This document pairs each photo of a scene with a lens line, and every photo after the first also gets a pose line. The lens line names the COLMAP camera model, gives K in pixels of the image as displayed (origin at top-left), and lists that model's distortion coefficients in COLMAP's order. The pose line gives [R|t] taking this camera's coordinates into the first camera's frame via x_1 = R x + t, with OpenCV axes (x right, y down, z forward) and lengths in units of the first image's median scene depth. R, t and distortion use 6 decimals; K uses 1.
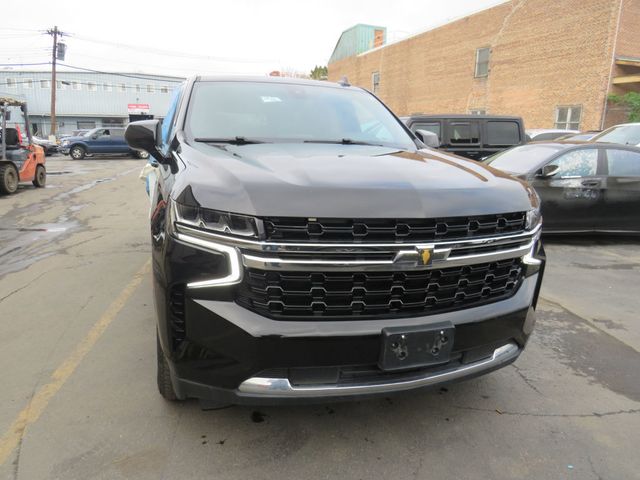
lens RADIAL K [[469.0, 0, 337.4], [0, 469.0, 274.3], [0, 0, 1]] dist [-0.060194, 0.055061]
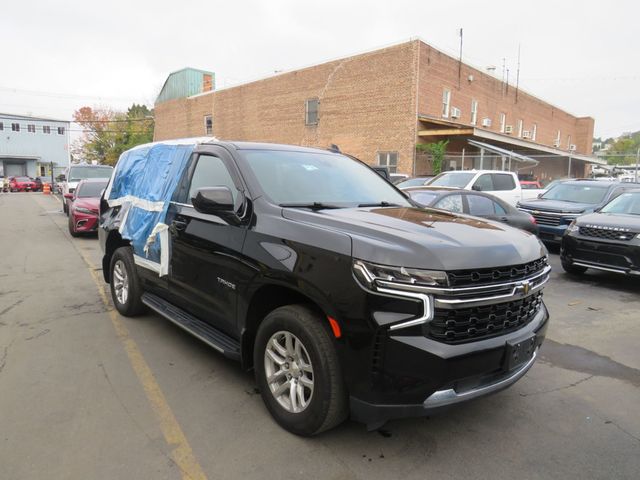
lens RADIAL K [[469.0, 0, 337.4], [0, 469.0, 274.3], [0, 0, 1]] dist [-0.060194, 0.055061]
pose [[0.915679, -0.078745, 0.394120, -0.114247], [0.107354, 0.992910, -0.051039, -0.008676], [-0.387307, 0.089046, 0.917641, -0.015911]]
